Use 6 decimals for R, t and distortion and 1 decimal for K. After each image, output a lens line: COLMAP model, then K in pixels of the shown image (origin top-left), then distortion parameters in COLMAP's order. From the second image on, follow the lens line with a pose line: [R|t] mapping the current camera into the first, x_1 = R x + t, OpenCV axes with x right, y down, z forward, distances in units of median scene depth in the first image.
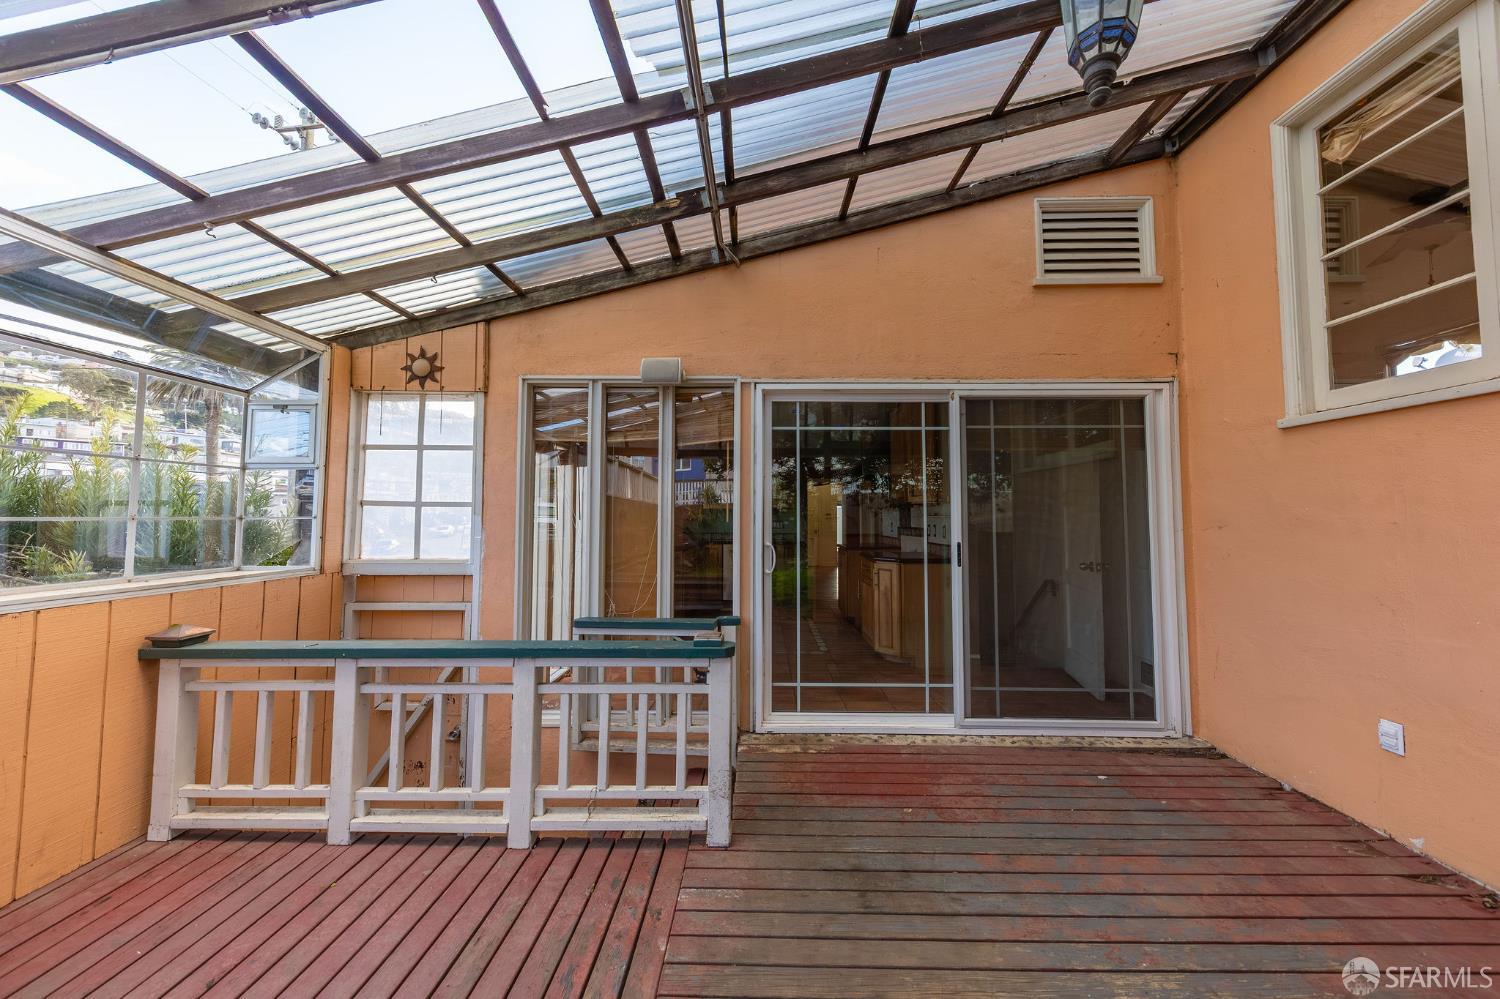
lens RADIAL K [[532.4, 0, 746.4], [0, 532.4, 483.1], [0, 0, 1]] dist [0.007419, -0.003034]
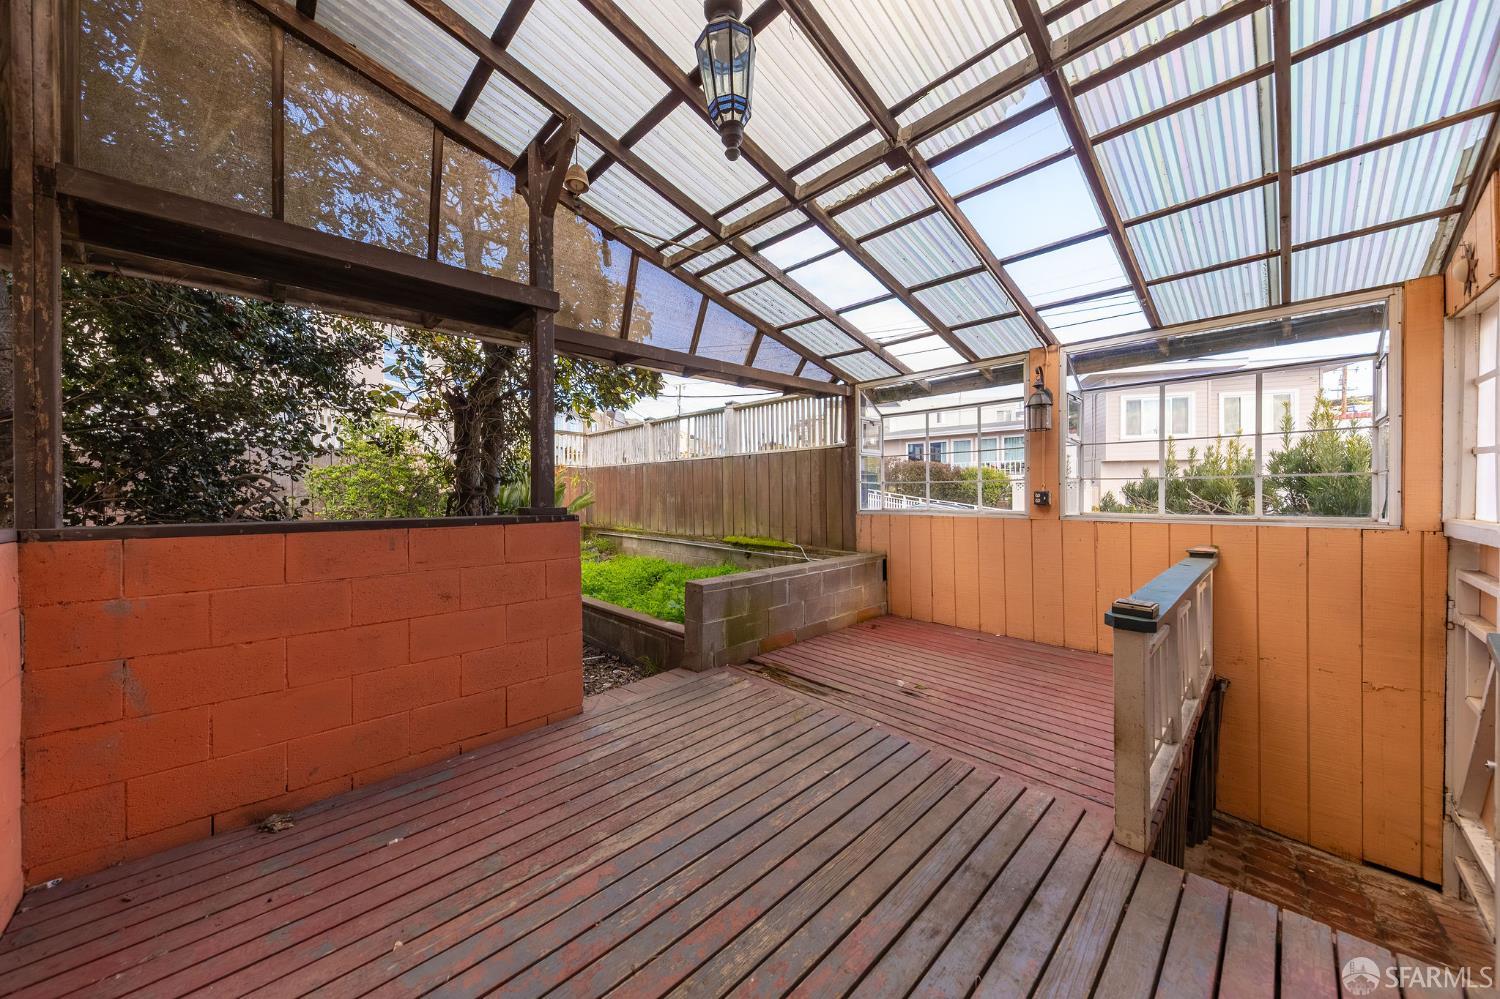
lens RADIAL K [[532.4, 0, 743.4], [0, 532.4, 492.3], [0, 0, 1]] dist [0.007419, -0.003034]
pose [[-0.723312, 0.009629, -0.690454, 0.684719], [0.058511, 0.997161, -0.047388, 0.076013], [0.688038, -0.074675, -0.721822, 0.851510]]
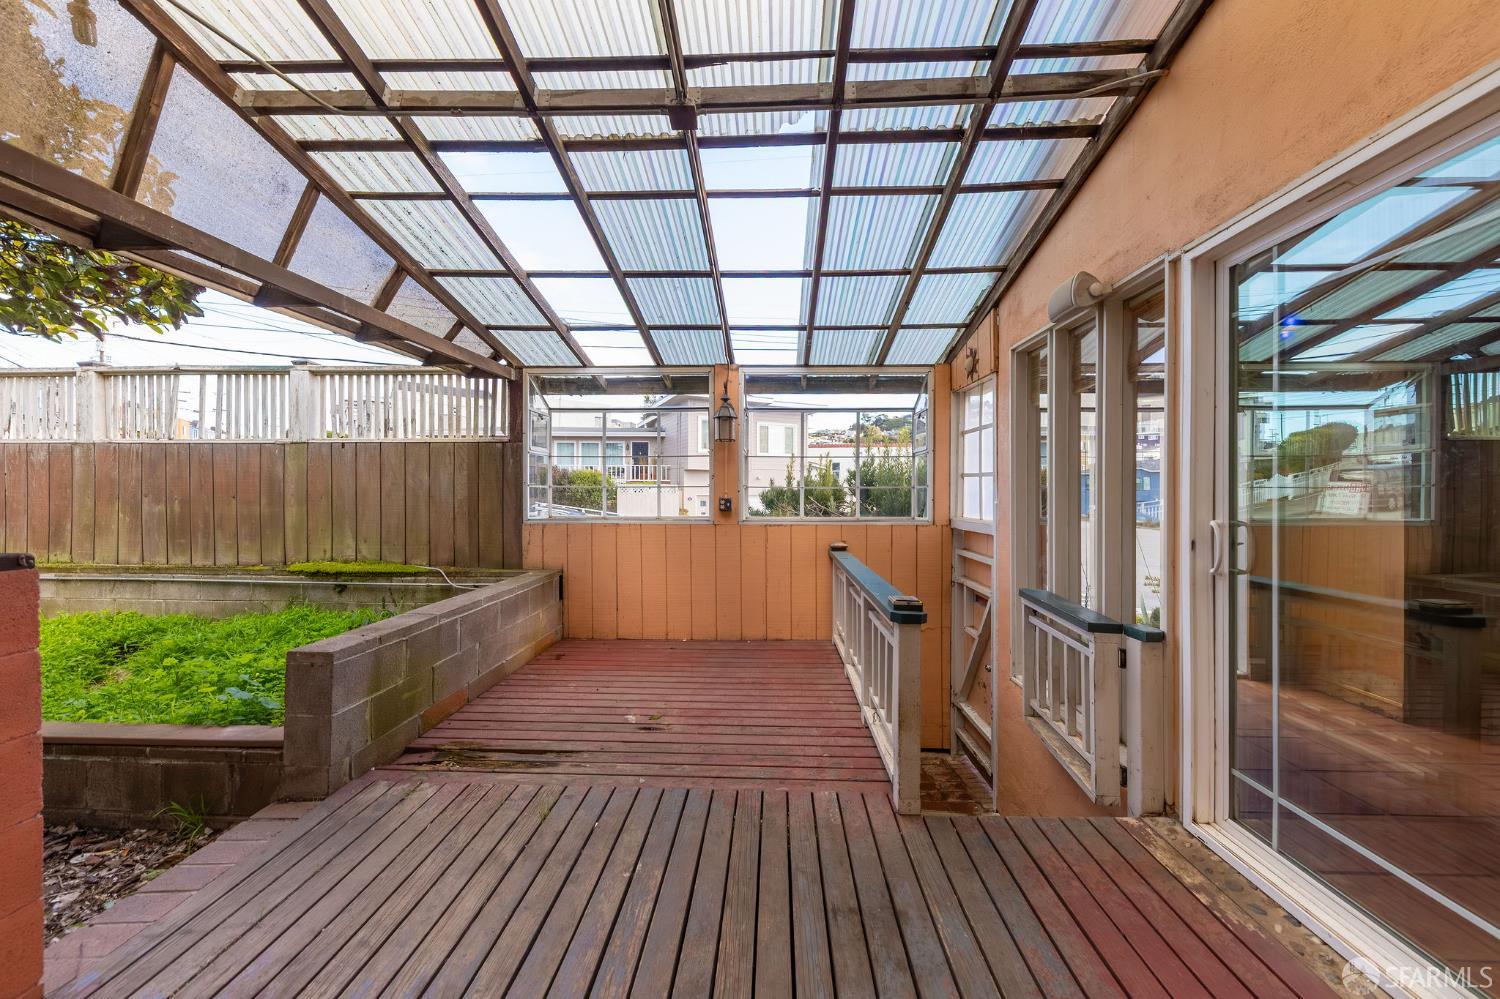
lens RADIAL K [[532.4, 0, 767.8], [0, 532.4, 491.1], [0, 0, 1]] dist [0.007419, -0.003034]
pose [[-0.016112, 0.002673, -0.999867, 0.651780], [0.067870, 0.997693, 0.001573, 0.040840], [0.997564, -0.067836, -0.016256, 0.544562]]
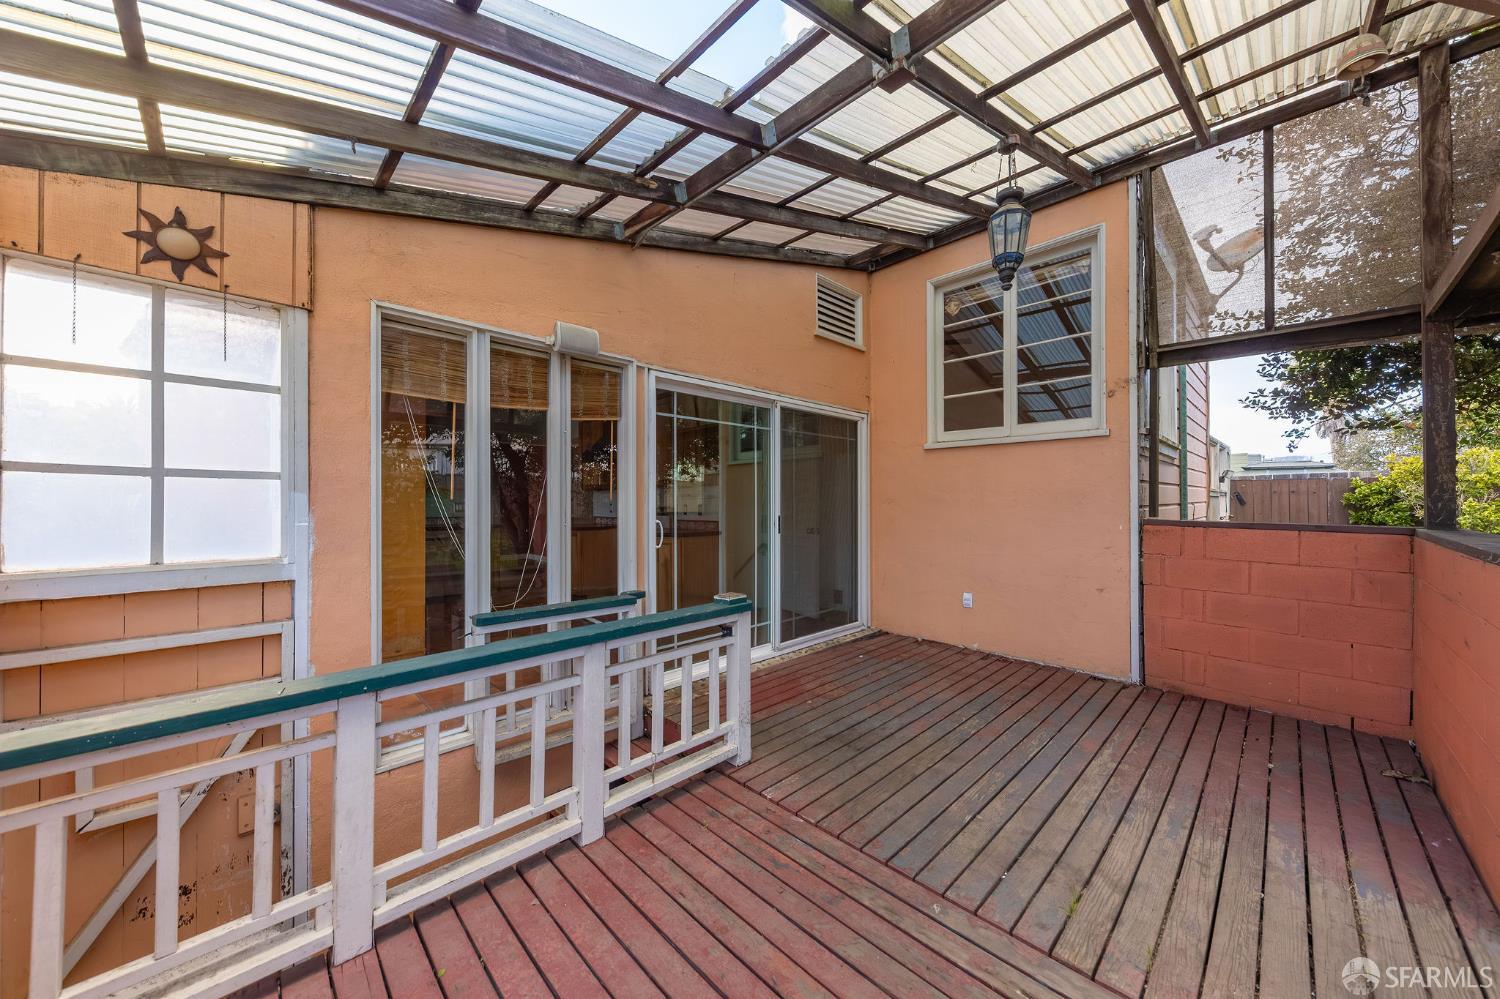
lens RADIAL K [[532.4, 0, 773.0], [0, 532.4, 489.2], [0, 0, 1]] dist [0.007419, -0.003034]
pose [[0.681705, 0.013508, 0.731502, -0.613187], [-0.044691, 0.998731, 0.023205, 0.014578], [-0.730261, -0.048511, 0.681444, 0.100644]]
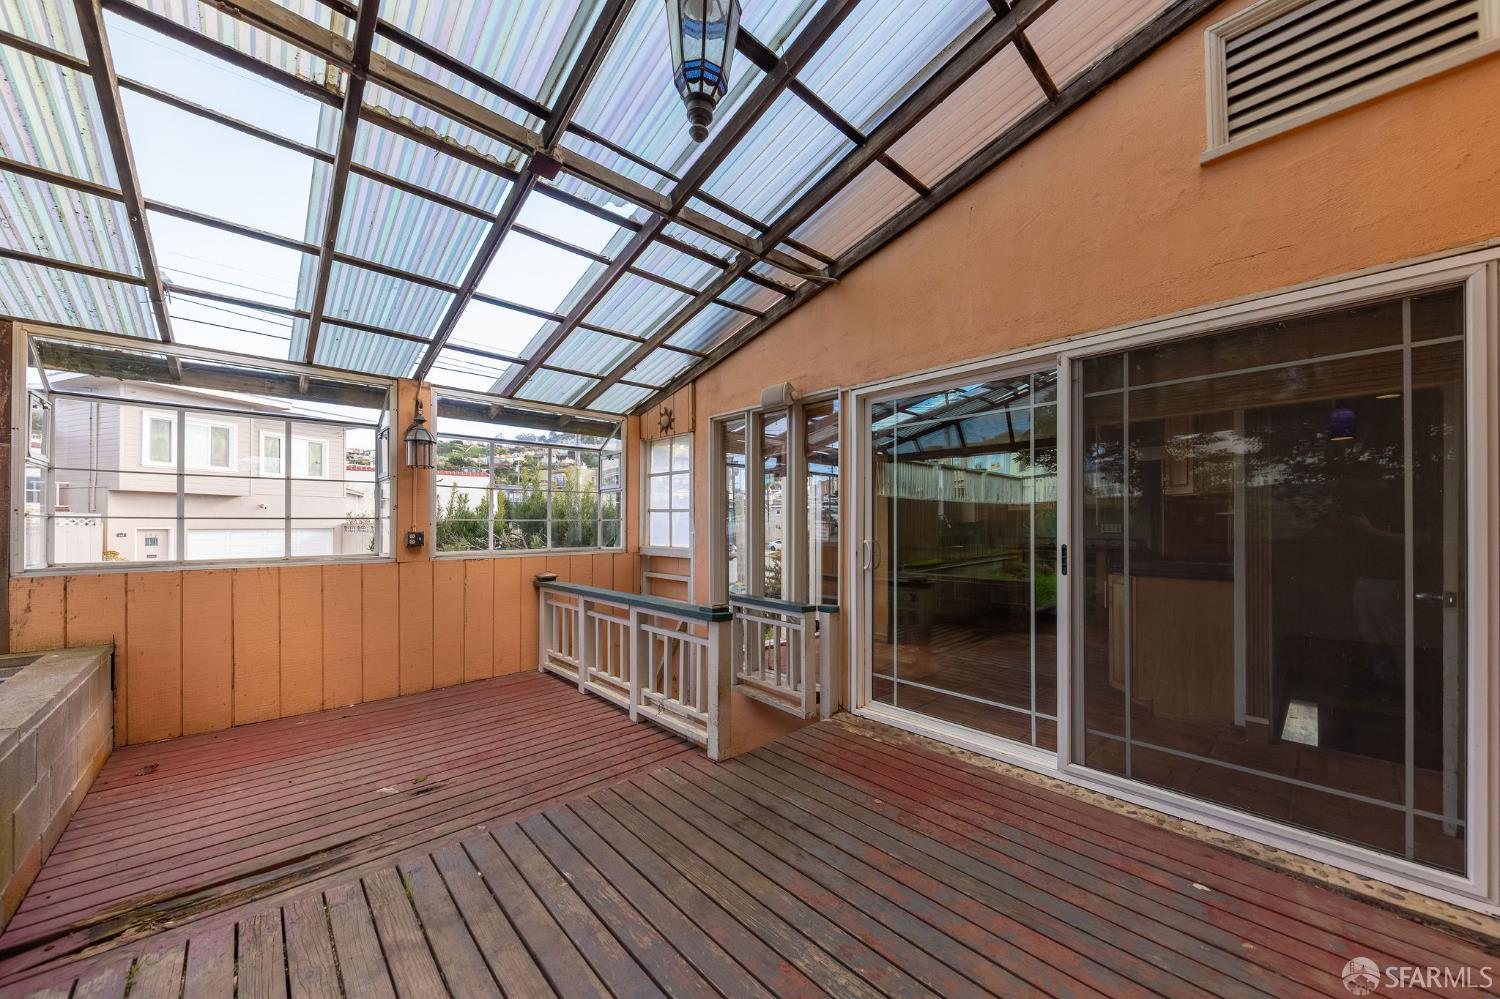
lens RADIAL K [[532.4, 0, 742.9], [0, 532.4, 508.9], [0, 0, 1]] dist [0.007419, -0.003034]
pose [[0.686545, -0.023228, -0.726717, 0.667455], [0.050923, 0.998571, 0.016191, 0.021397], [0.725302, -0.048123, 0.686747, 0.109447]]
